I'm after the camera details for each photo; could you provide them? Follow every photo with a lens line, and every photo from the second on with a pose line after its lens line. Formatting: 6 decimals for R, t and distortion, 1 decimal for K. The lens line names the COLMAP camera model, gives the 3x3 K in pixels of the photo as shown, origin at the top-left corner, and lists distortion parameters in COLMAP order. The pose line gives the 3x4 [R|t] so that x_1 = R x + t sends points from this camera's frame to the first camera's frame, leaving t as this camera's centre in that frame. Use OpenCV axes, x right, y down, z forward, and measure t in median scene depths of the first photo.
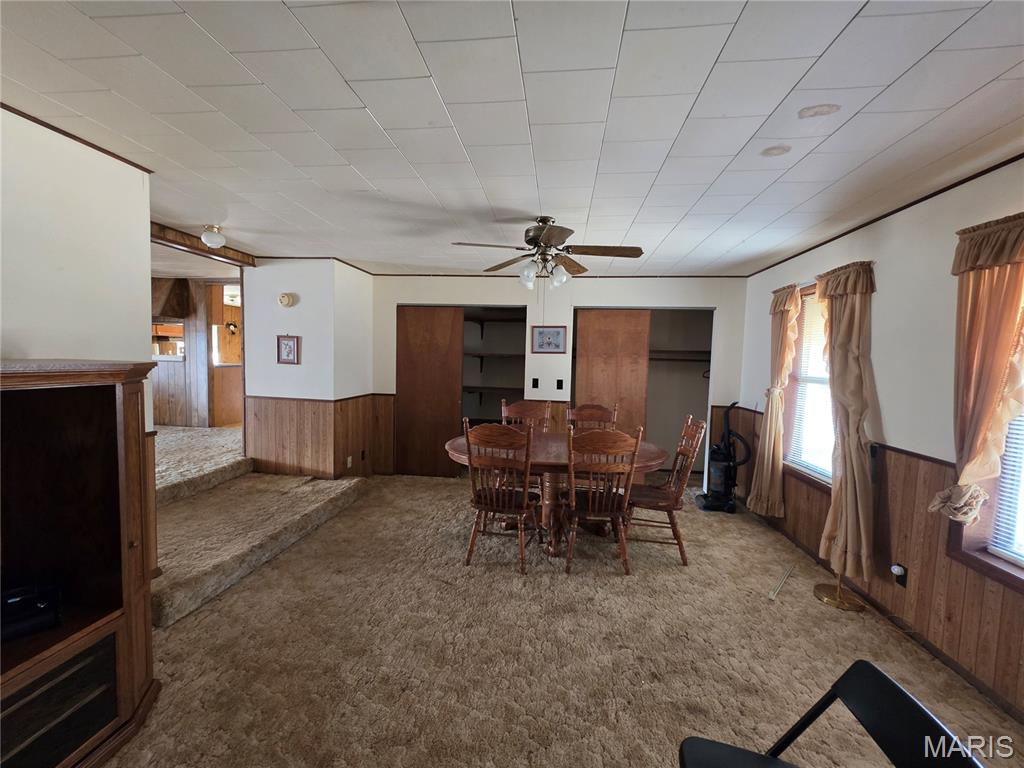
lens RADIAL K [[413.0, 0, 513.9], [0, 413.0, 386.2], [0, 0, 1]] dist [0.000323, 0.000808]
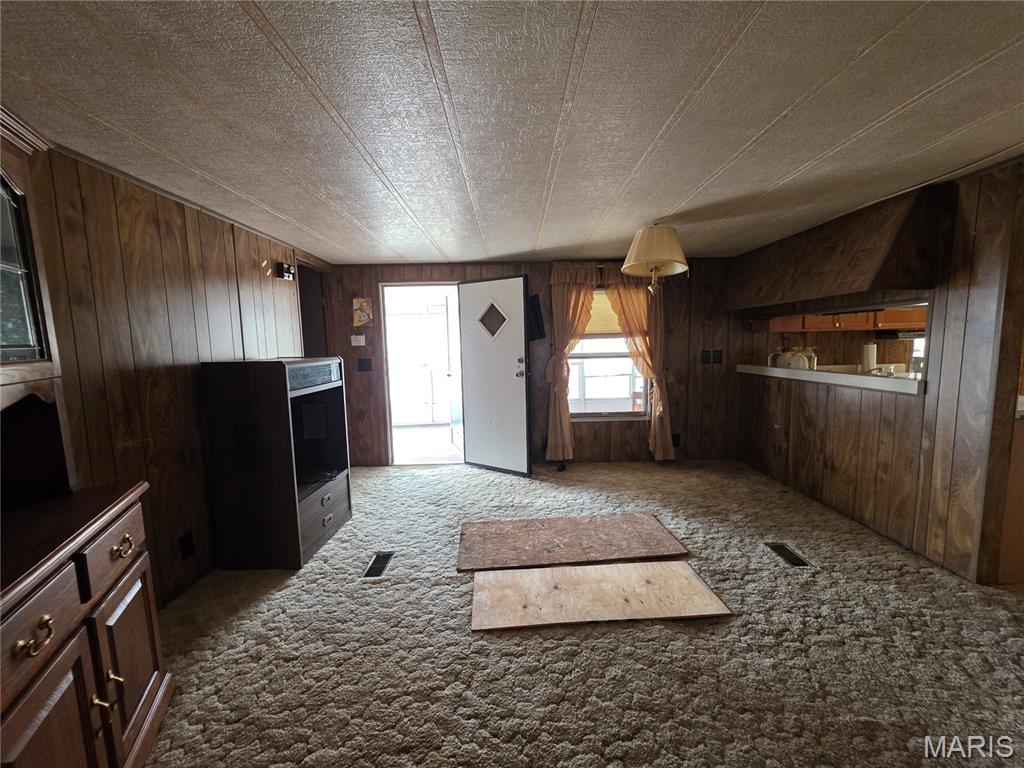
lens RADIAL K [[413.0, 0, 513.9], [0, 413.0, 386.2], [0, 0, 1]] dist [0.000323, 0.000808]
pose [[0.114908, 0.074454, -0.990582, -0.440084], [-0.040702, 0.996703, 0.070192, -0.080795], [0.992542, 0.032253, 0.117560, 0.551338]]
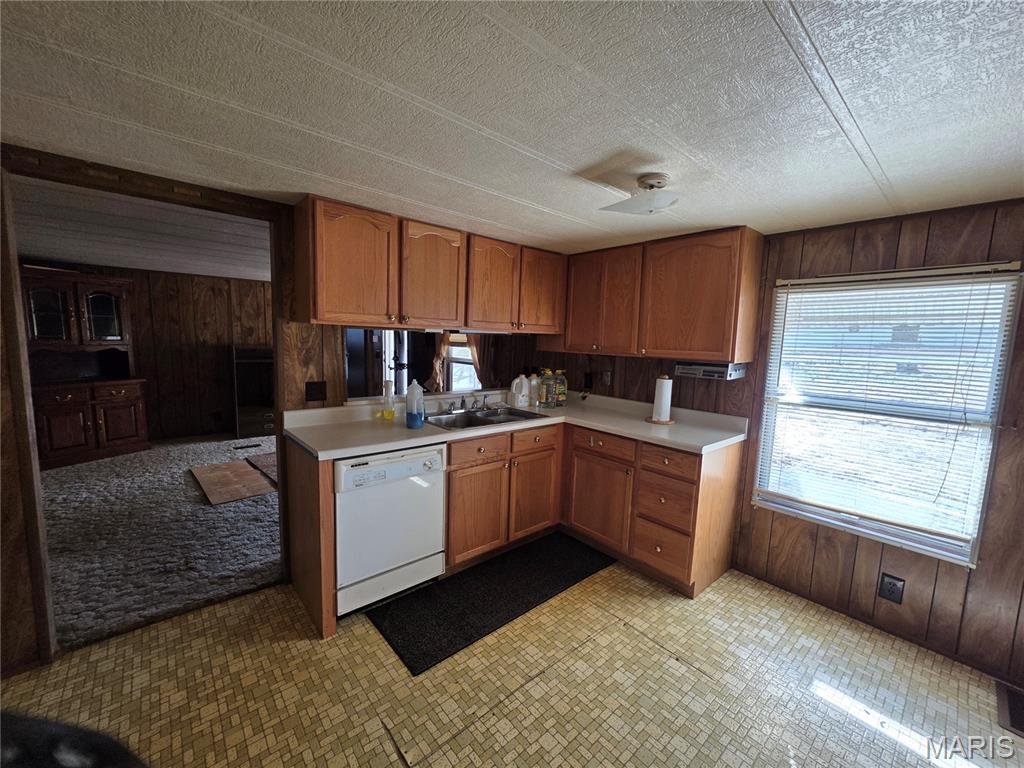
lens RADIAL K [[413.0, 0, 513.9], [0, 413.0, 386.2], [0, 0, 1]] dist [0.000323, 0.000808]
pose [[-0.669777, 0.036857, -0.741647, -0.596049], [-0.101156, 0.984928, 0.140300, -0.169518], [0.735640, 0.168992, -0.655954, 1.432271]]
